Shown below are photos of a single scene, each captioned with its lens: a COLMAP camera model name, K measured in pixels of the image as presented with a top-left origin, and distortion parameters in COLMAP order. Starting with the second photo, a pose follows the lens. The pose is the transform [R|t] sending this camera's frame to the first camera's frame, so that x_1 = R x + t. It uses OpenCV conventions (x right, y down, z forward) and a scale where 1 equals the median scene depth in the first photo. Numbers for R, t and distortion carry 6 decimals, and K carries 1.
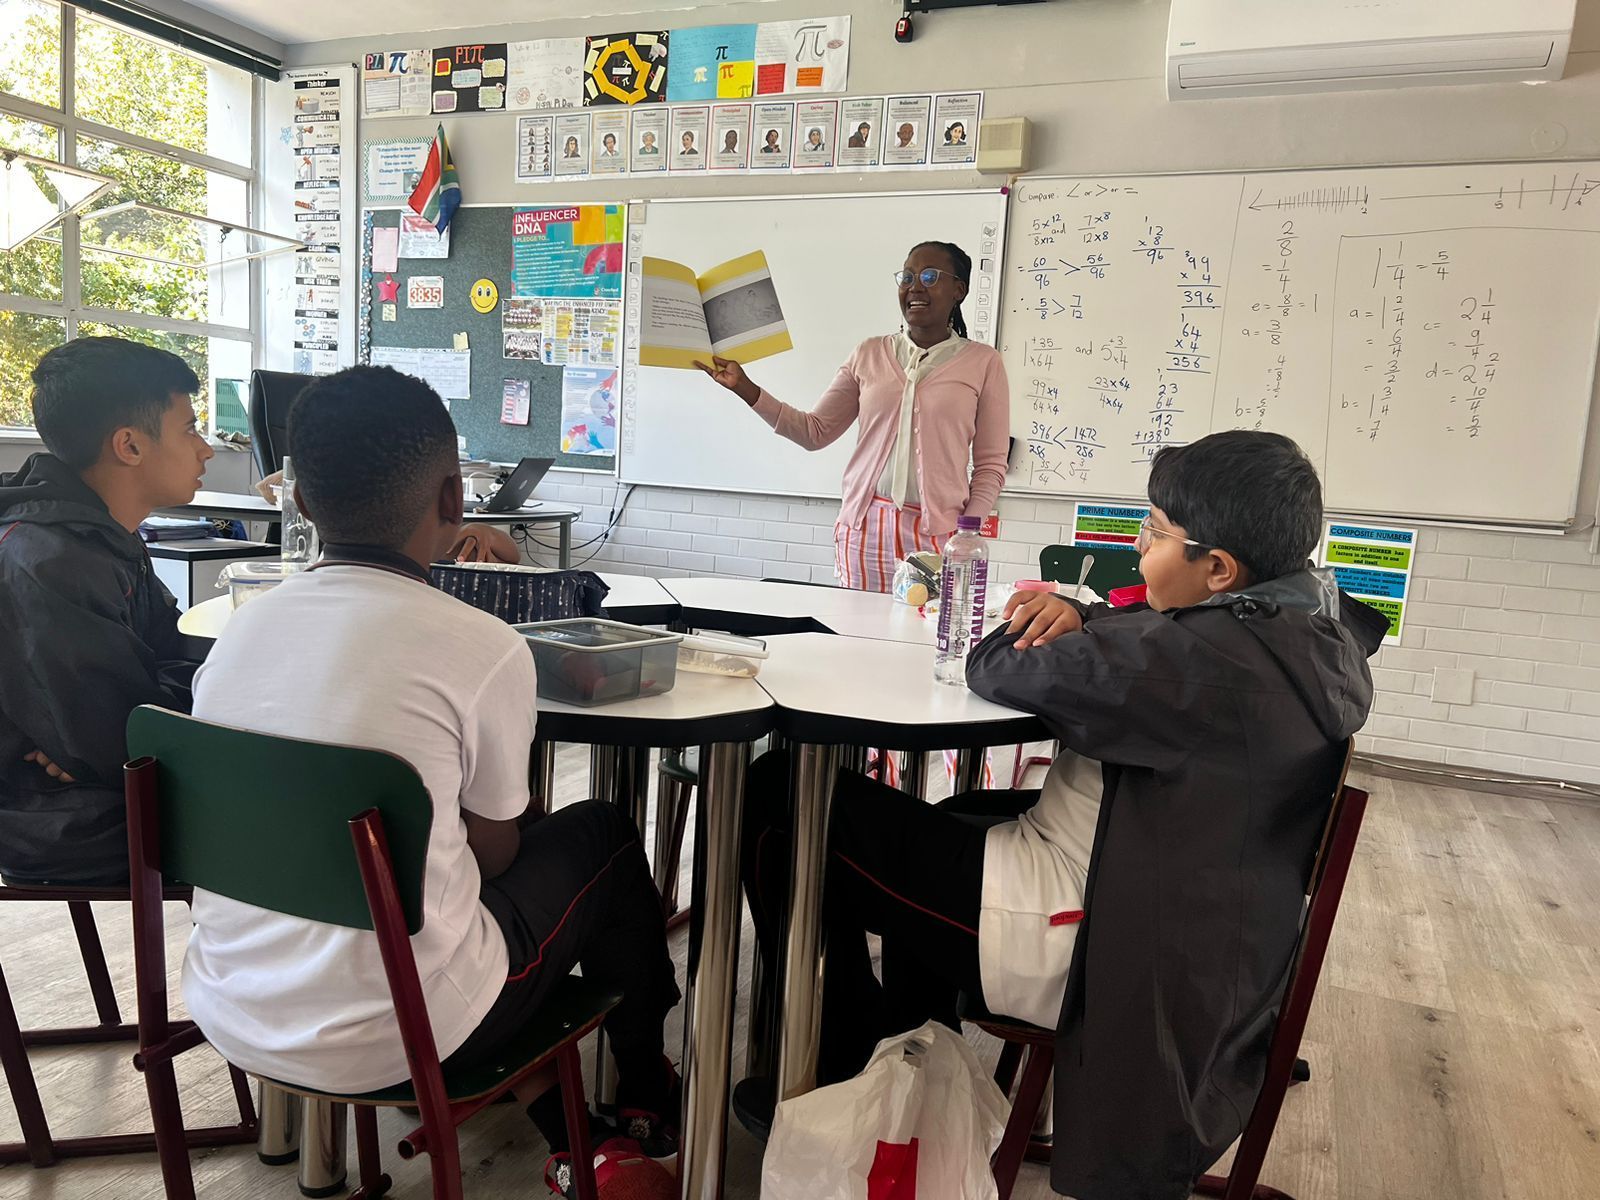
lens RADIAL K [[1272.0, 0, 794.2], [0, 1272.0, 599.6], [0, 0, 1]] dist [0.026630, -0.037629]
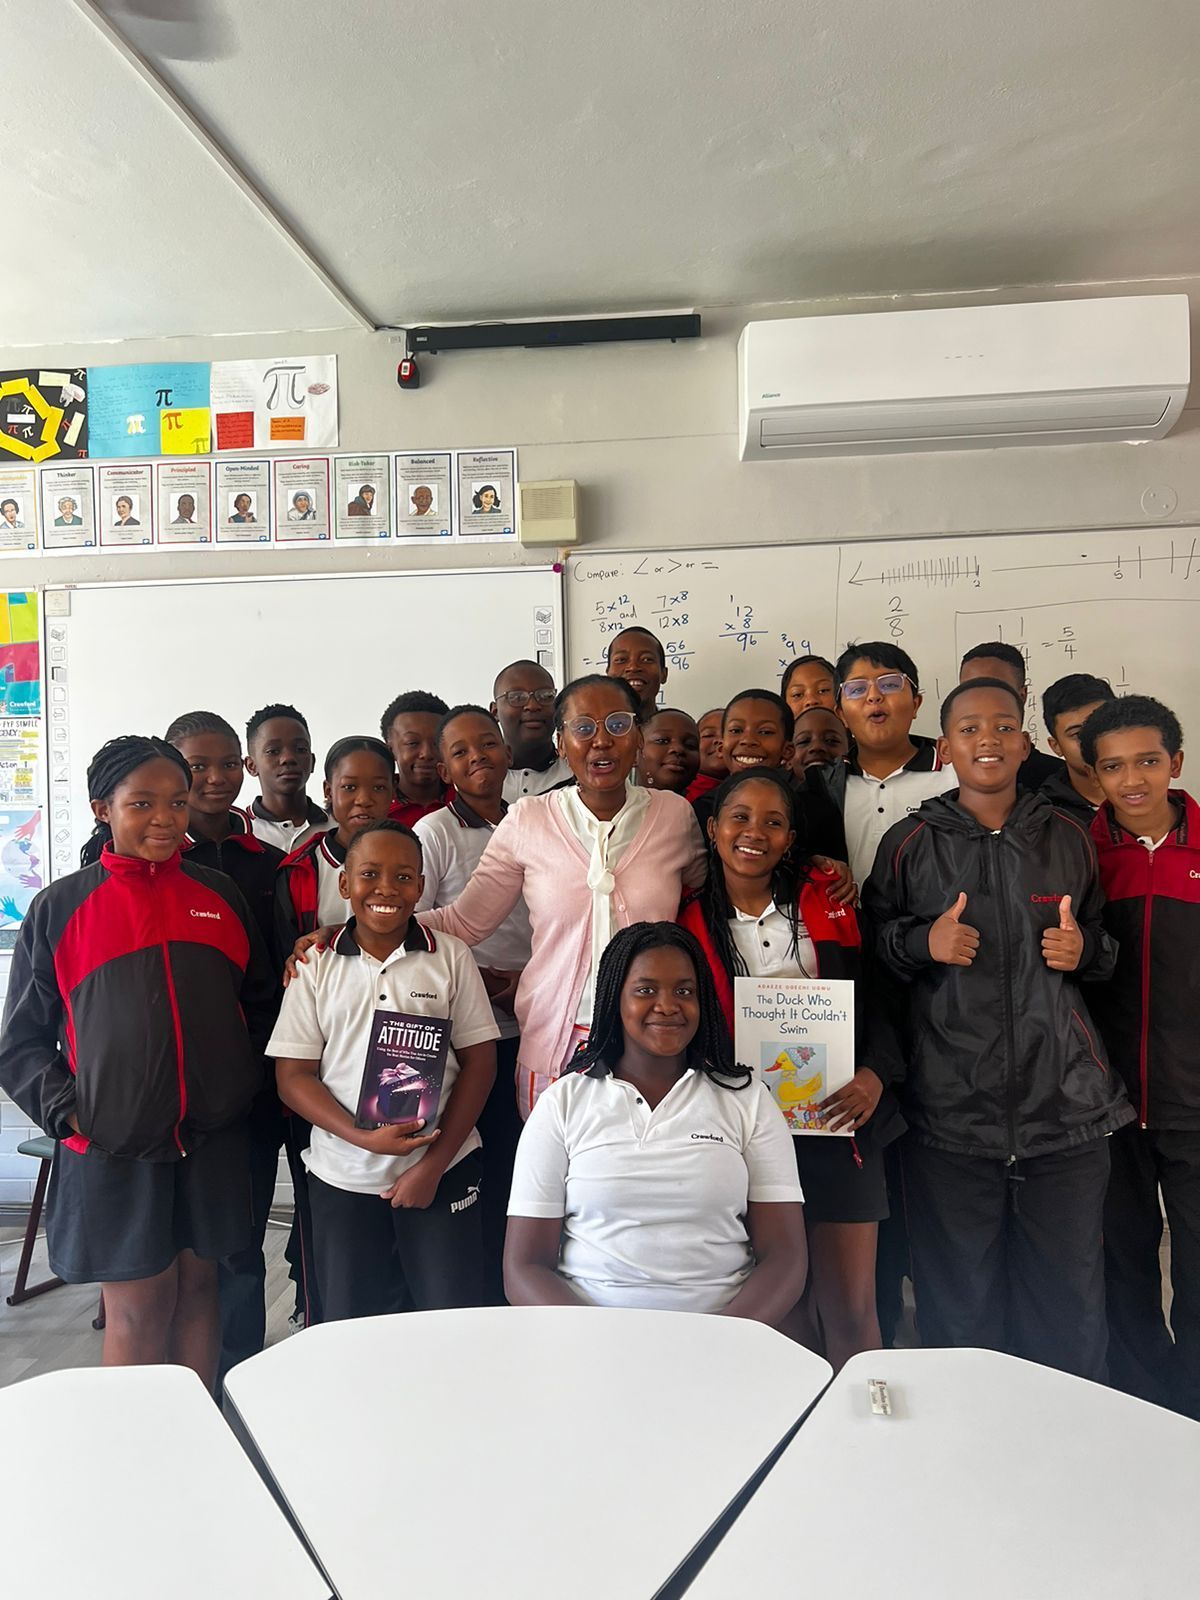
lens RADIAL K [[1272.0, 0, 596.7], [0, 1272.0, 804.8], [0, 0, 1]] dist [0.026630, -0.037629]
pose [[0.950886, -0.077059, 0.299797, -0.056040], [0.108816, 0.989916, -0.090691, -0.084096], [-0.289785, 0.118859, 0.949683, 0.215024]]
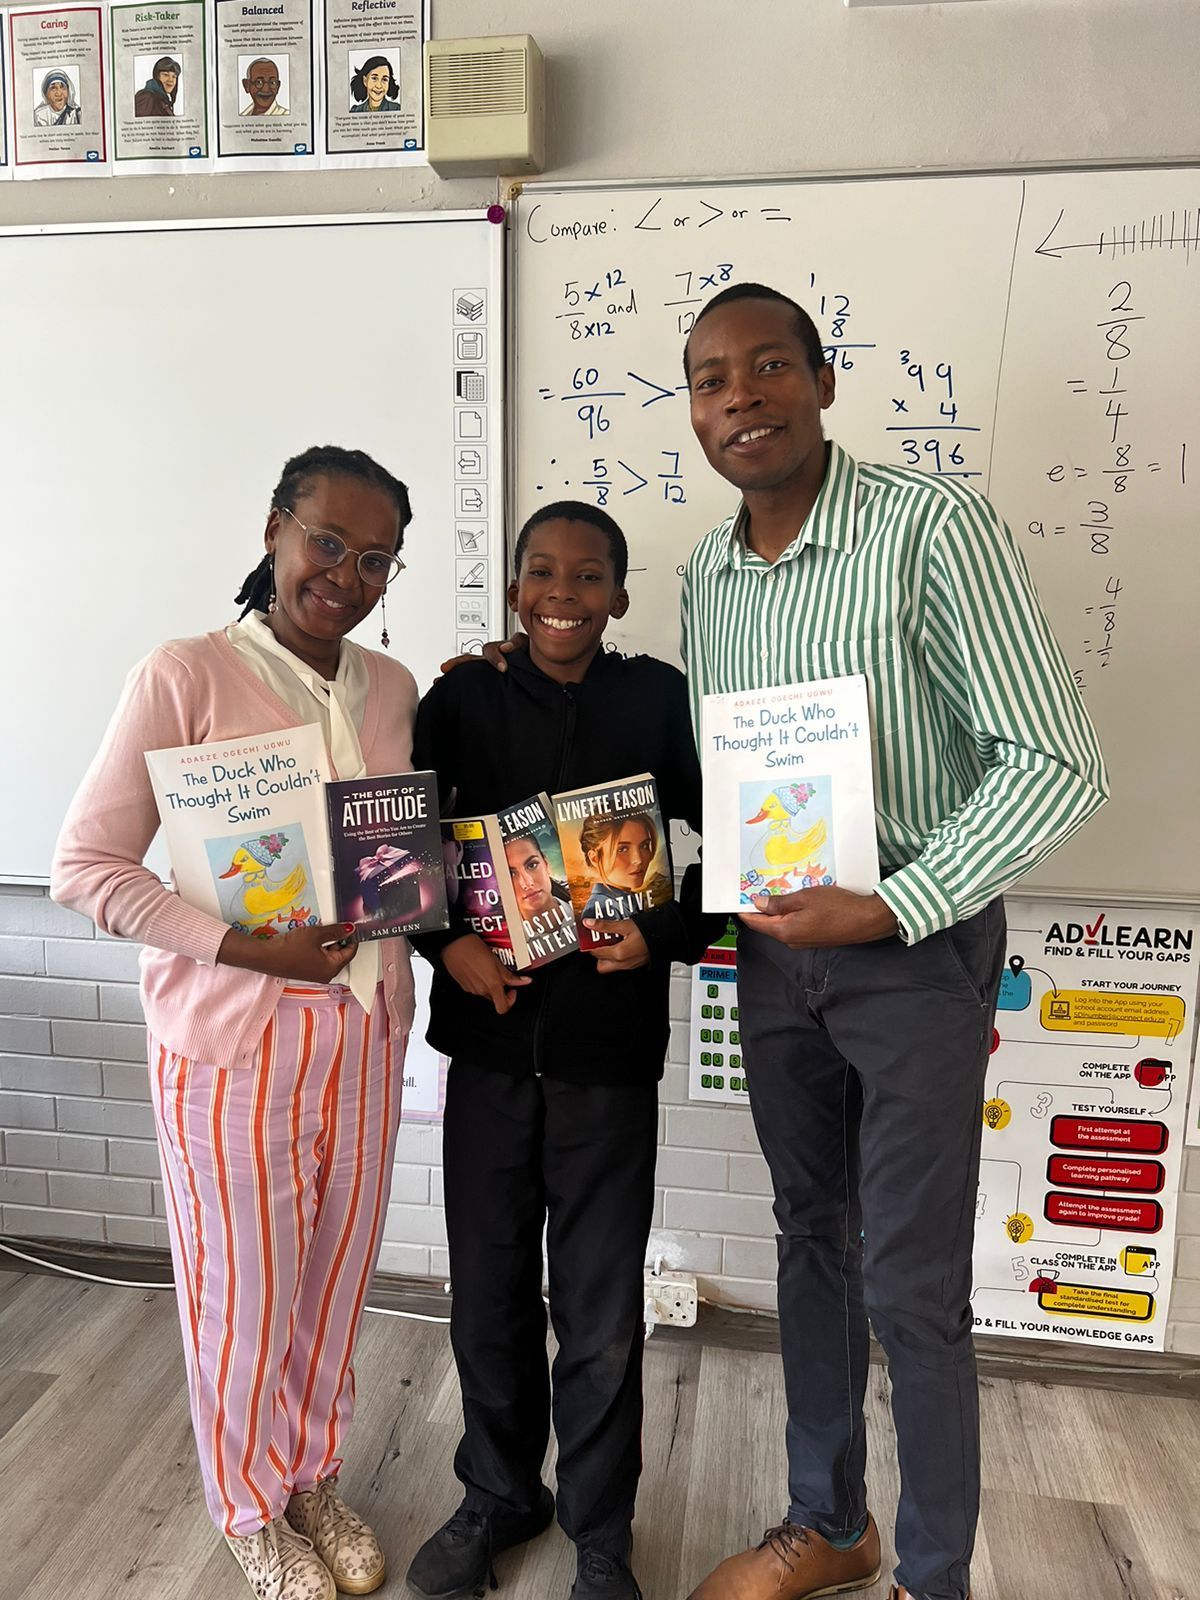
lens RADIAL K [[1272.0, 0, 599.3], [0, 1272.0, 805.4], [0, 0, 1]] dist [0.026630, -0.037629]
pose [[0.969247, -0.081854, 0.232076, 0.069921], [0.069630, 0.995743, 0.060398, -0.122831], [-0.236032, -0.042382, 0.970821, 0.482909]]
